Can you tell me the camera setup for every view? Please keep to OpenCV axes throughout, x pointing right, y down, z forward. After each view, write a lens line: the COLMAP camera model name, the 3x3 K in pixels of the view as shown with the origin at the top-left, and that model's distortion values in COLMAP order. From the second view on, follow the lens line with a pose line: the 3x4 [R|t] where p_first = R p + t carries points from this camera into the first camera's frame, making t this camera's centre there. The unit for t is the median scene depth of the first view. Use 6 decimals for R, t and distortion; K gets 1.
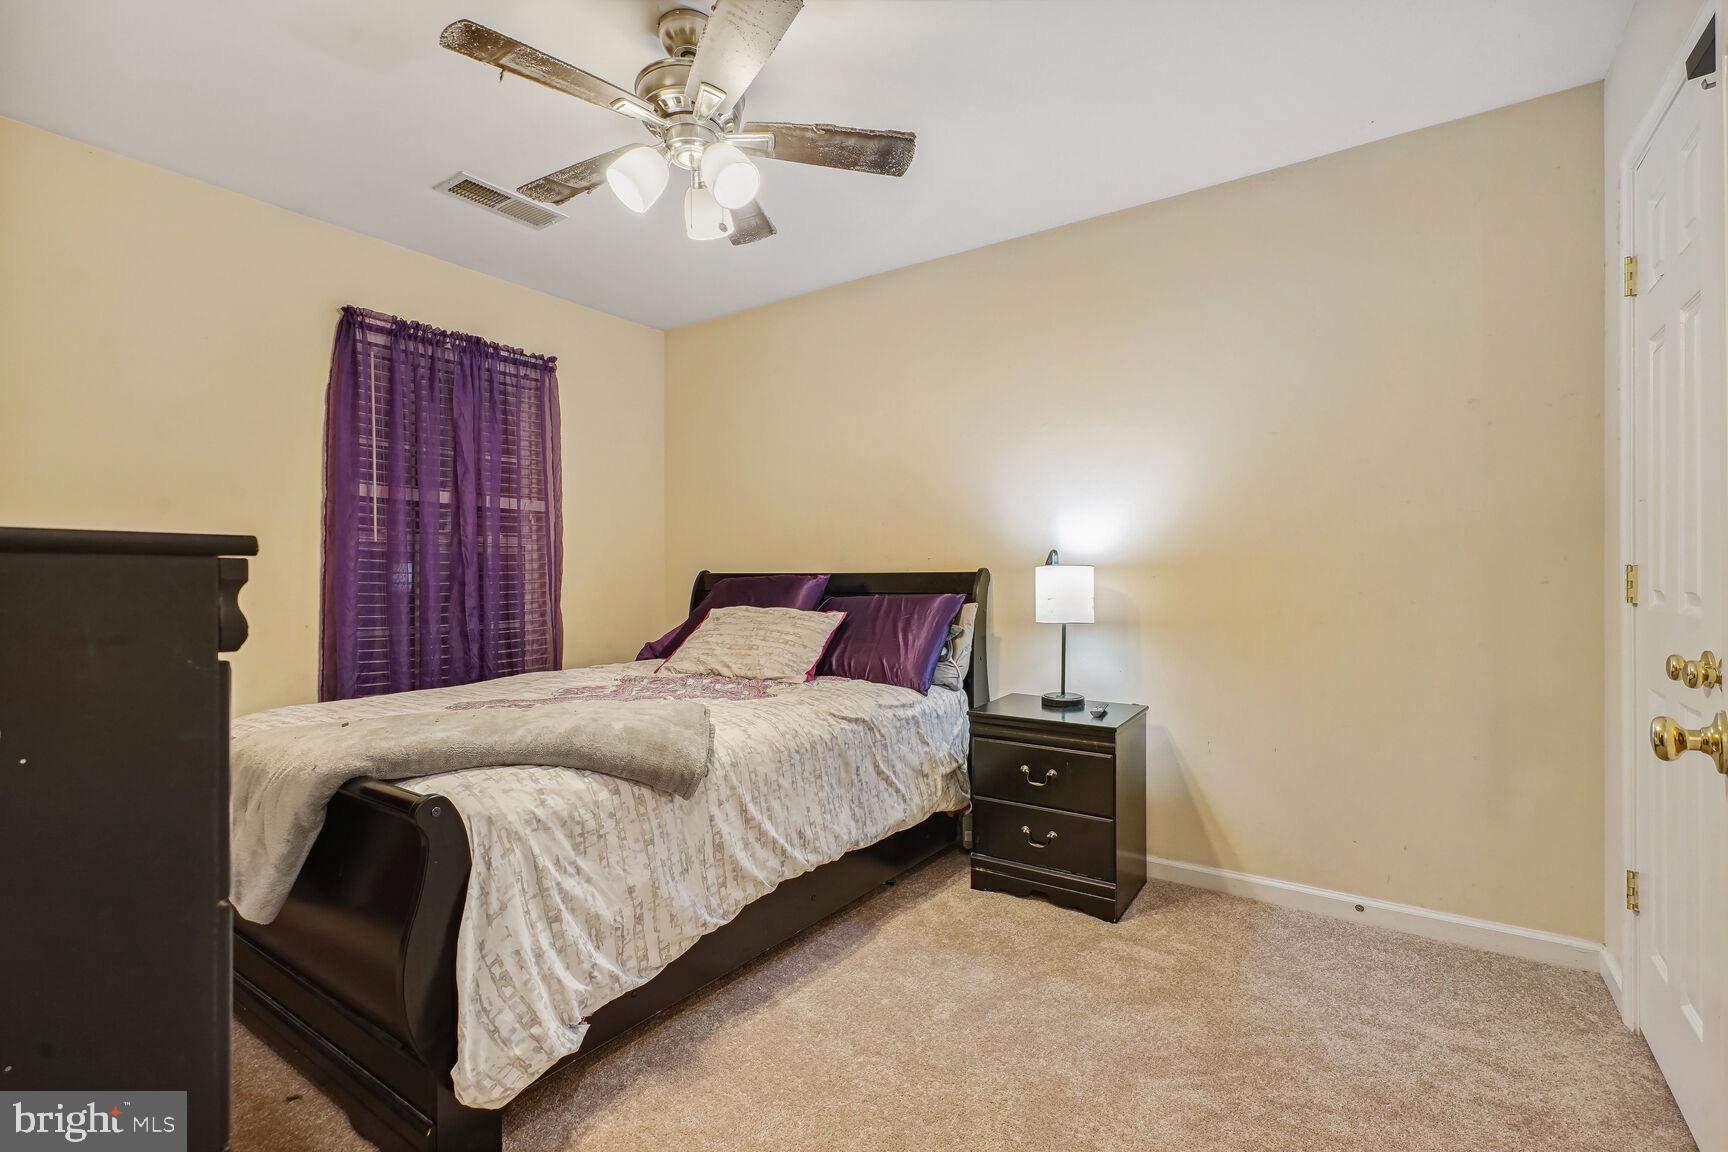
lens RADIAL K [[796.4, 0, 859.9], [0, 796.4, 576.8], [0, 0, 1]] dist [0.001072, 0.000379]
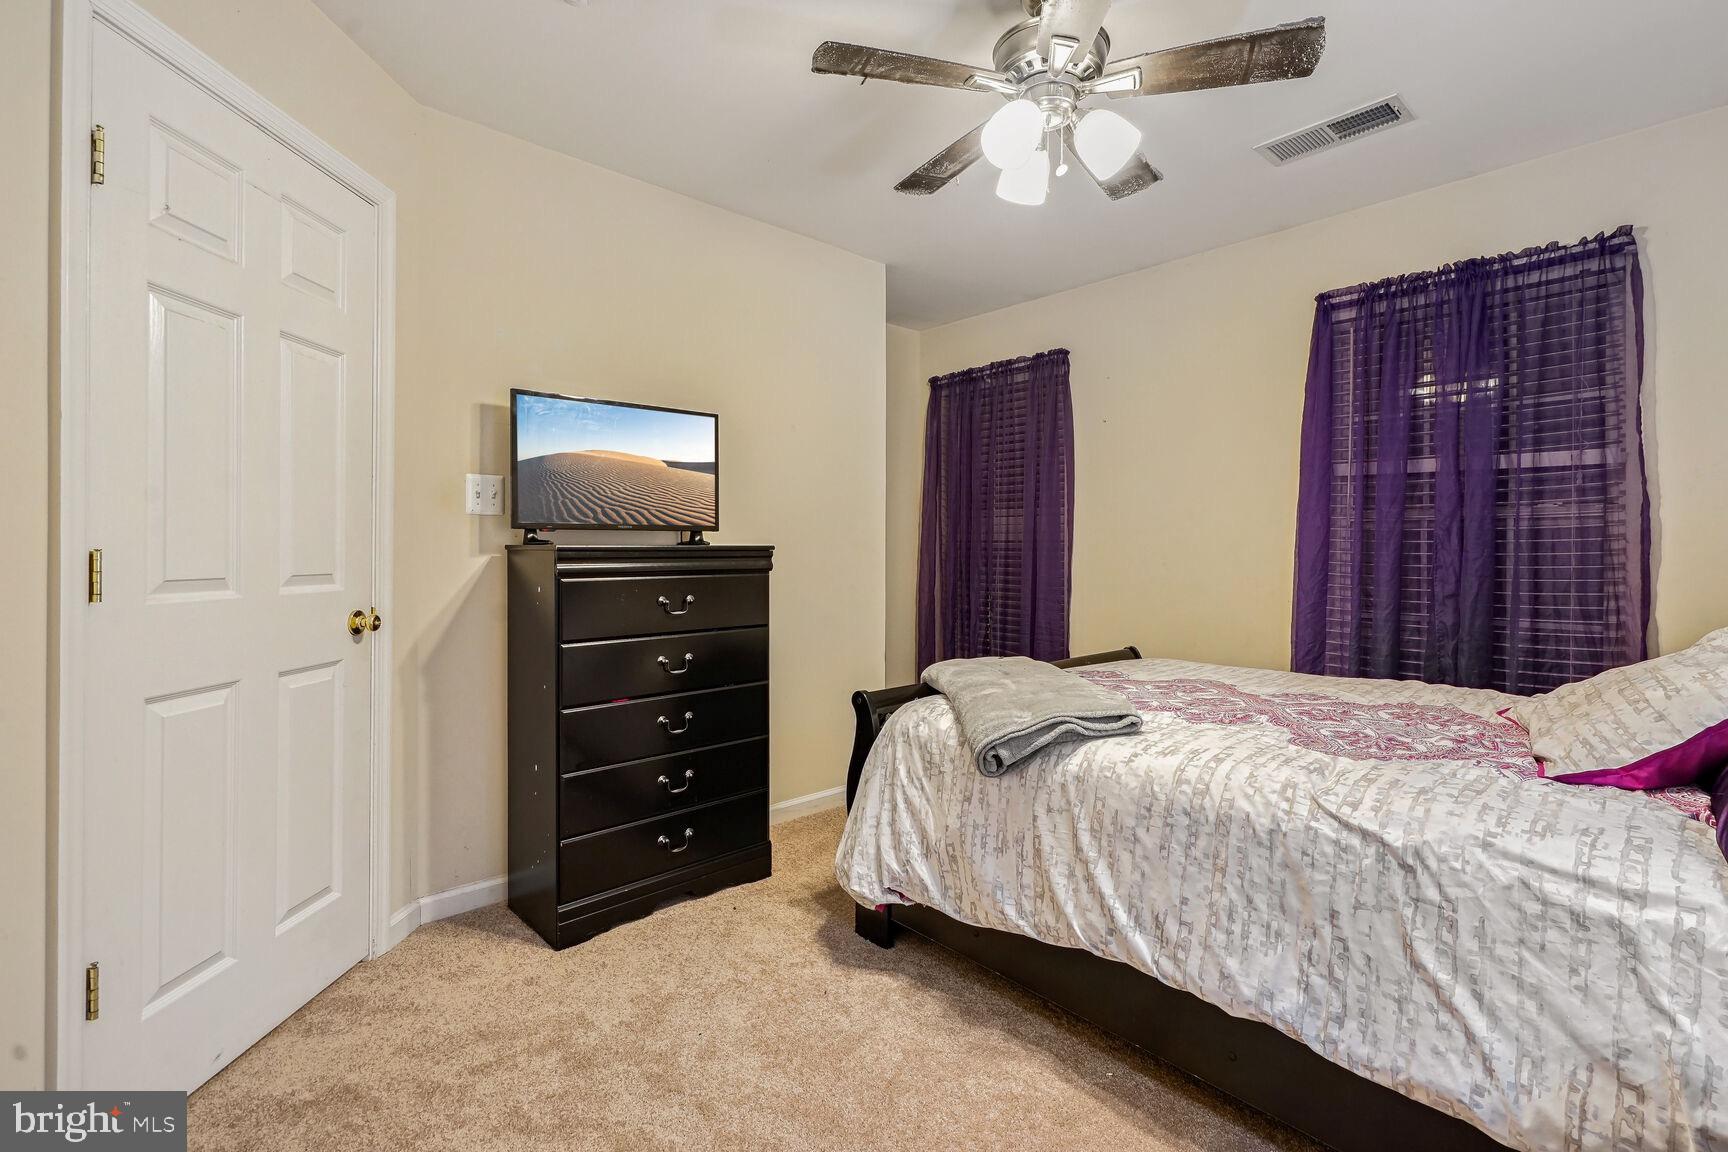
lens RADIAL K [[796.4, 0, 861.0], [0, 796.4, 560.0], [0, 0, 1]] dist [0.001072, 0.000379]
pose [[-0.240939, 0.014203, -0.970436, 0.583159], [-0.006301, 0.999849, 0.016198, -0.010371], [0.970520, 0.010017, -0.240813, 0.779873]]
